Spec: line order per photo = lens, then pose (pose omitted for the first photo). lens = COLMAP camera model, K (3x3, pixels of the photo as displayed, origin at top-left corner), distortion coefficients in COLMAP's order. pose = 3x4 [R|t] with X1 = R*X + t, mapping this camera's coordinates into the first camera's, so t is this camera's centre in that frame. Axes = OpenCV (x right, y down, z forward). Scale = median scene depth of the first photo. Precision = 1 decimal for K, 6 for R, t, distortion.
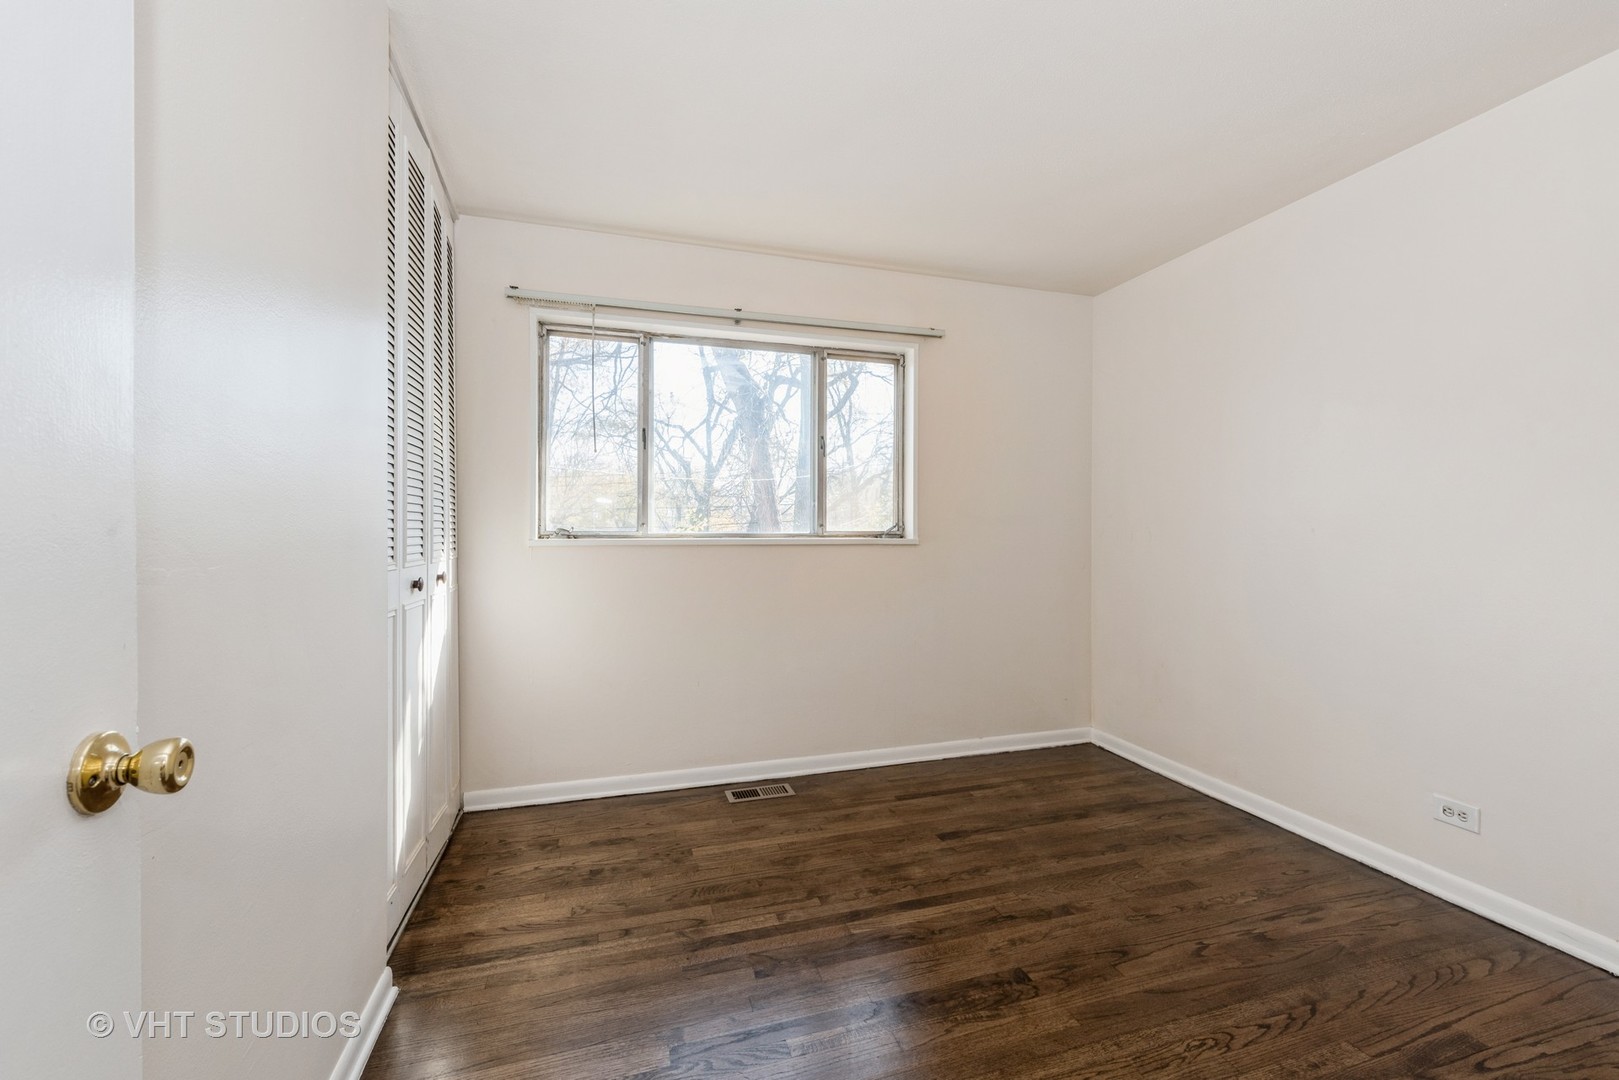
lens RADIAL K [[699.1, 0, 814.9], [0, 699.1, 537.5], [0, 0, 1]] dist [0.002412, 0.000212]
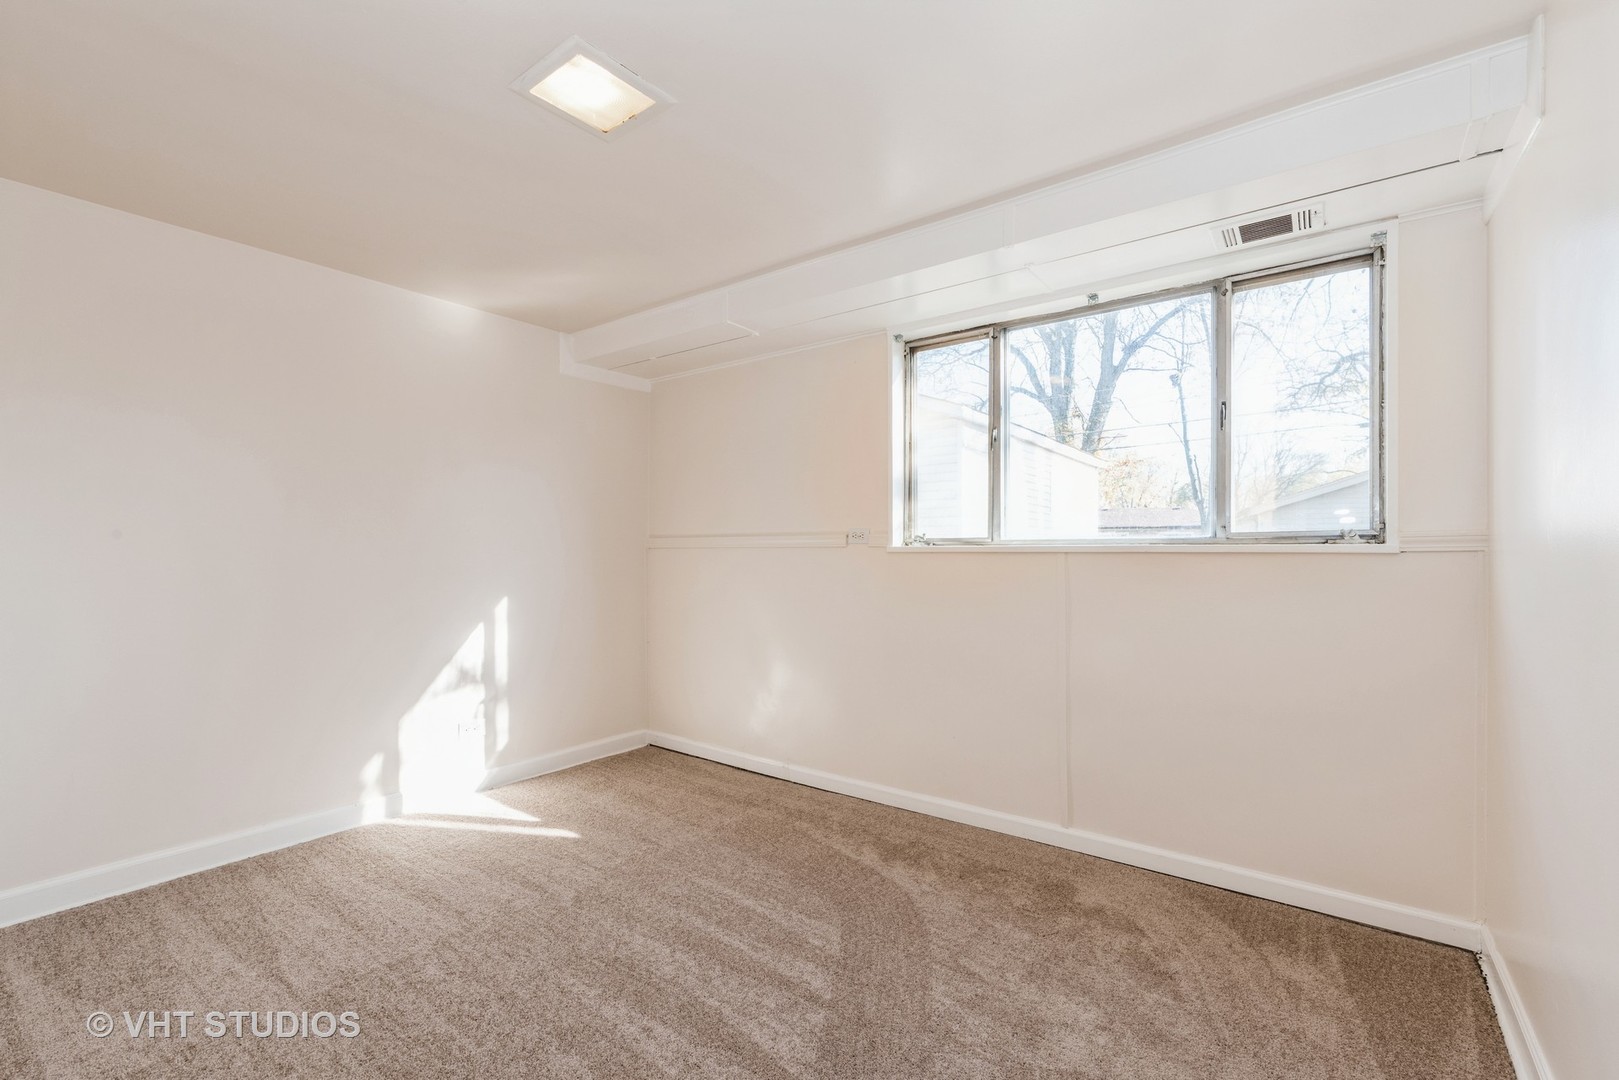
lens RADIAL K [[699.1, 0, 807.1], [0, 699.1, 542.3], [0, 0, 1]] dist [0.002412, 0.000212]
pose [[0.572512, -0.002210, -0.819893, 0.352947], [0.000872, 0.999997, -0.002087, 0.000718], [0.819896, 0.000480, 0.572513, 0.236391]]
